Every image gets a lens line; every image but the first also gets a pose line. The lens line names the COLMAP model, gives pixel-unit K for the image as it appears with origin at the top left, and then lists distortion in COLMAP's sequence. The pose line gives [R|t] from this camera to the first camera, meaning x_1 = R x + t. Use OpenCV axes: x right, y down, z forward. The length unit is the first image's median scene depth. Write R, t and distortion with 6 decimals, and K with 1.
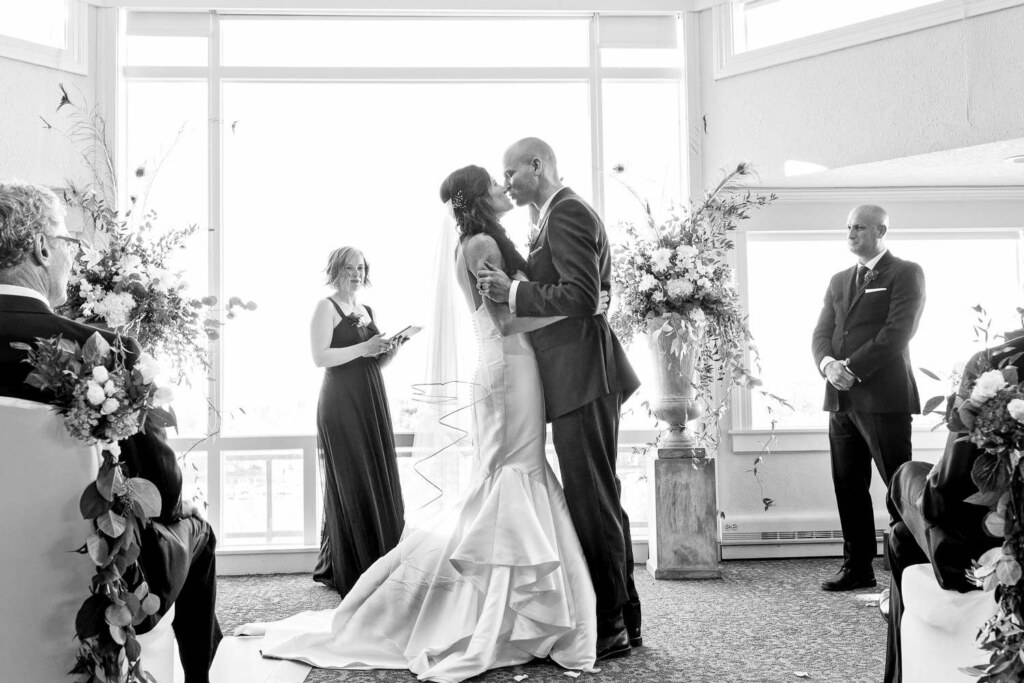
lens RADIAL K [[993.2, 0, 512.0], [0, 993.2, 341.5], [0, 0, 1]] dist [0.017634, 0.016684]
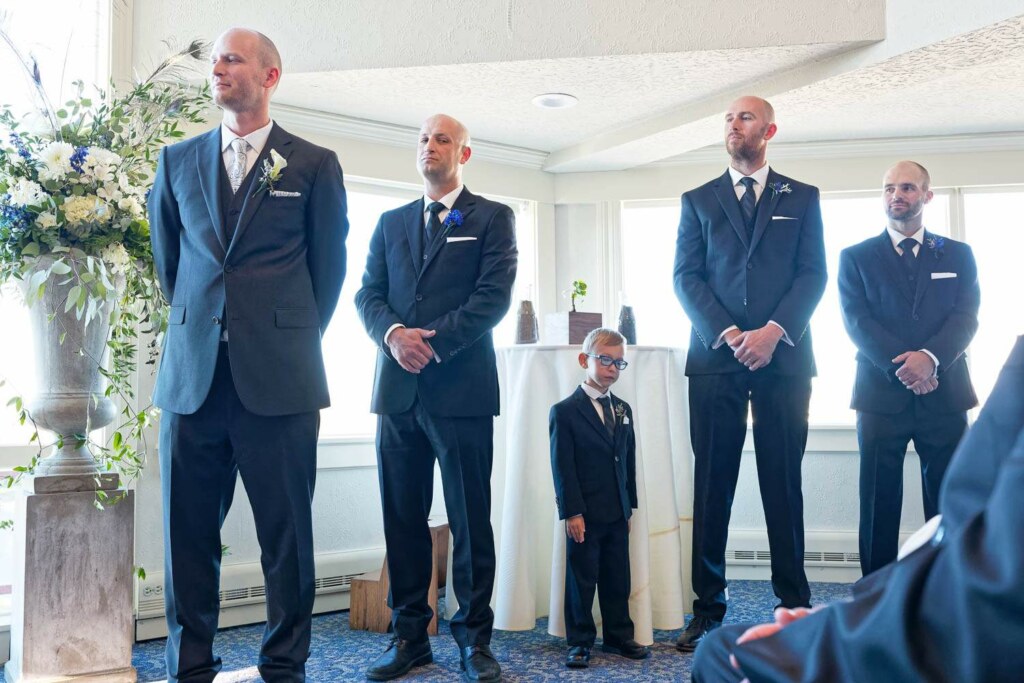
lens RADIAL K [[993.2, 0, 512.0], [0, 993.2, 341.5], [0, 0, 1]] dist [0.017634, 0.016684]
pose [[0.841754, 0.043143, 0.538135, 0.062667], [-0.041759, 0.999018, -0.014774, 0.023941], [-0.538245, -0.010036, 0.842729, 0.345663]]
